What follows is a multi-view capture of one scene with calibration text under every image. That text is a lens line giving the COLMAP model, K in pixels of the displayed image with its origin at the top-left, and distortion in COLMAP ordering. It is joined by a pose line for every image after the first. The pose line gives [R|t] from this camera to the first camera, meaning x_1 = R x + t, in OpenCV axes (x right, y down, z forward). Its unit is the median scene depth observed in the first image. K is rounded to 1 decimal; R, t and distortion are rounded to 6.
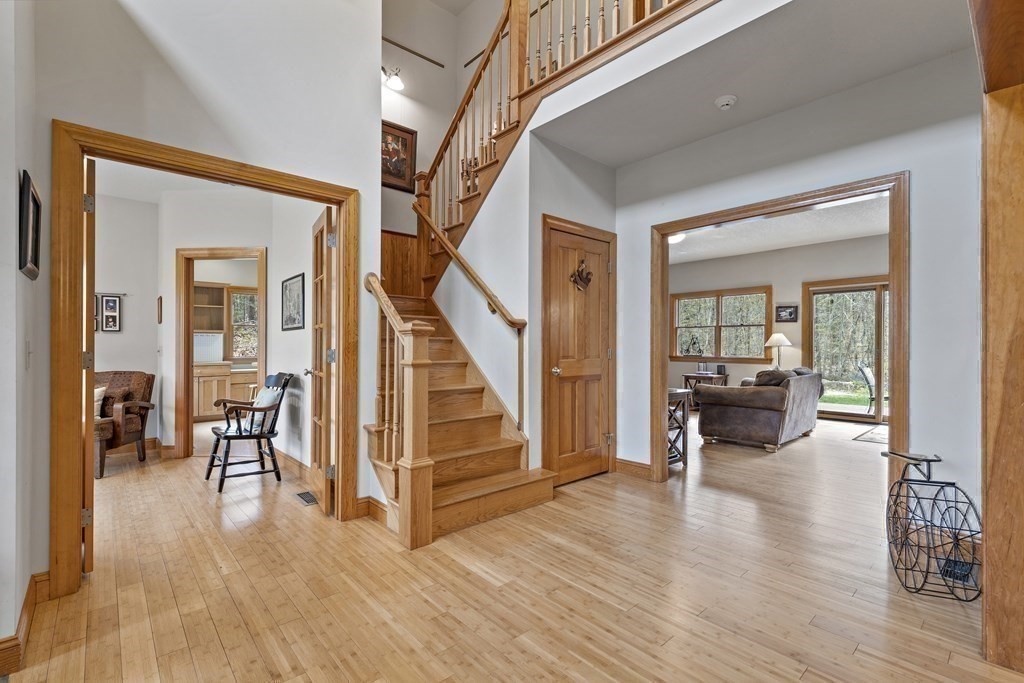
lens RADIAL K [[465.2, 0, 514.9], [0, 465.2, 343.2], [0, 0, 1]] dist [-0.000069, 0.000001]
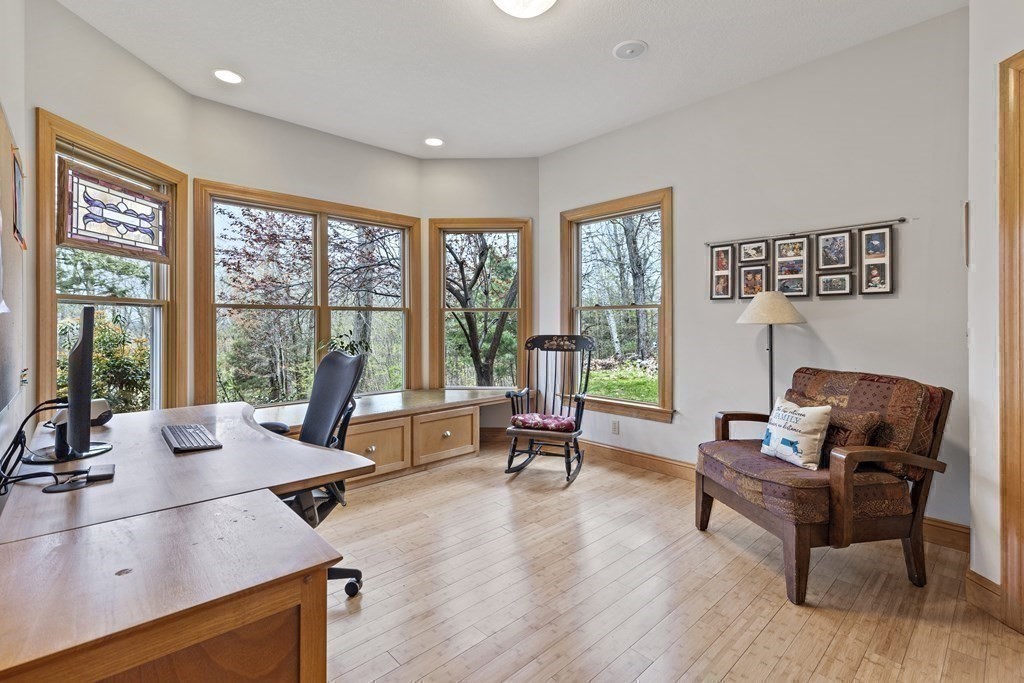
lens RADIAL K [[462.9, 0, 511.9], [0, 462.9, 321.7], [0, 0, 1]] dist [0.000099, 0.000026]
pose [[0.018741, -0.003024, -0.999820, -0.340073], [0.005607, 0.999980, -0.002919, 0.004447], [0.999809, -0.005551, 0.018757, 0.557169]]
